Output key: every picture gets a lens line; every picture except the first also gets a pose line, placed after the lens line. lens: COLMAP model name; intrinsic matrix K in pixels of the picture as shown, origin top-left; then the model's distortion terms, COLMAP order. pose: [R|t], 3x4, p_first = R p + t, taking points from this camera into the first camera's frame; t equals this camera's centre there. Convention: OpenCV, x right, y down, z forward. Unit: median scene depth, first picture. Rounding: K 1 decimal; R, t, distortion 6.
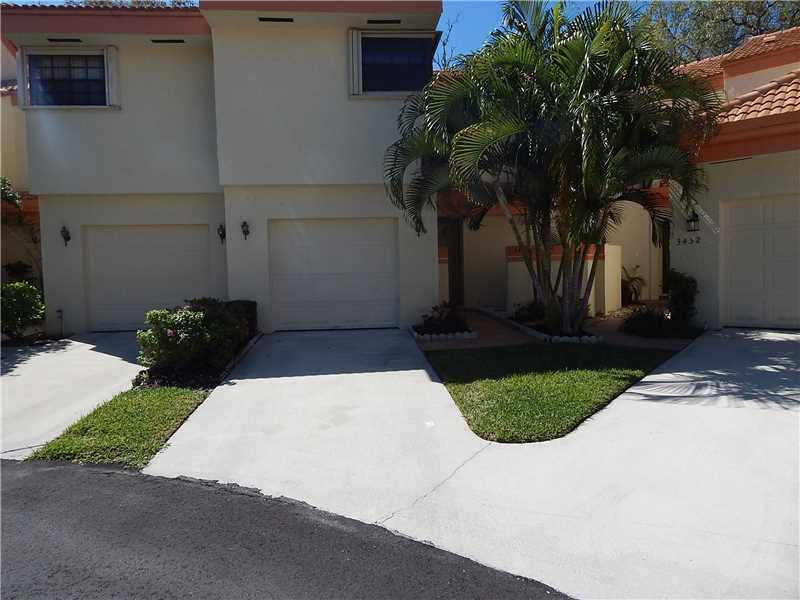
lens RADIAL K [[534.7, 0, 410.2], [0, 534.7, 283.1], [0, 0, 1]] dist [0.020328, -0.004771]
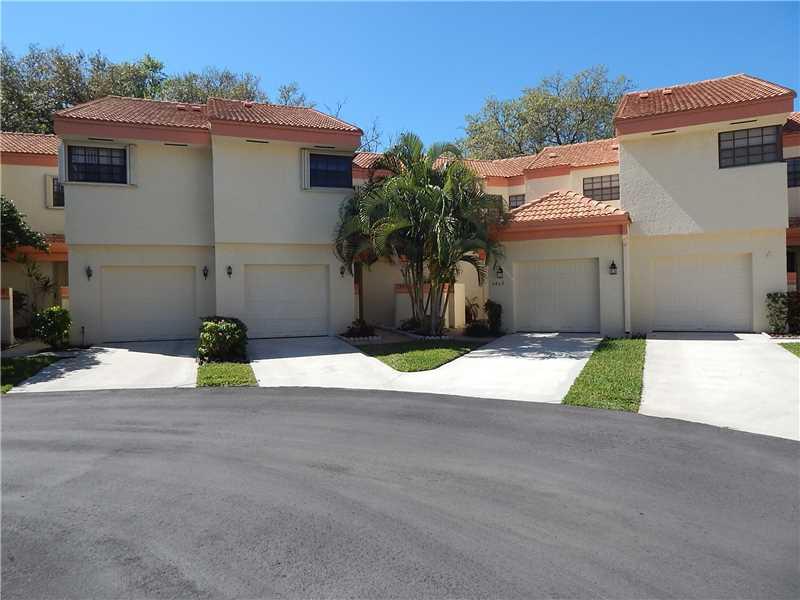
lens RADIAL K [[534.7, 0, 399.7], [0, 534.7, 297.0], [0, 0, 1]] dist [0.020328, -0.004771]
pose [[0.972155, 0.006266, 0.234255, -0.201552], [0.000048, 0.999637, -0.026936, 0.013924], [-0.234339, 0.026197, 0.971802, -0.609825]]
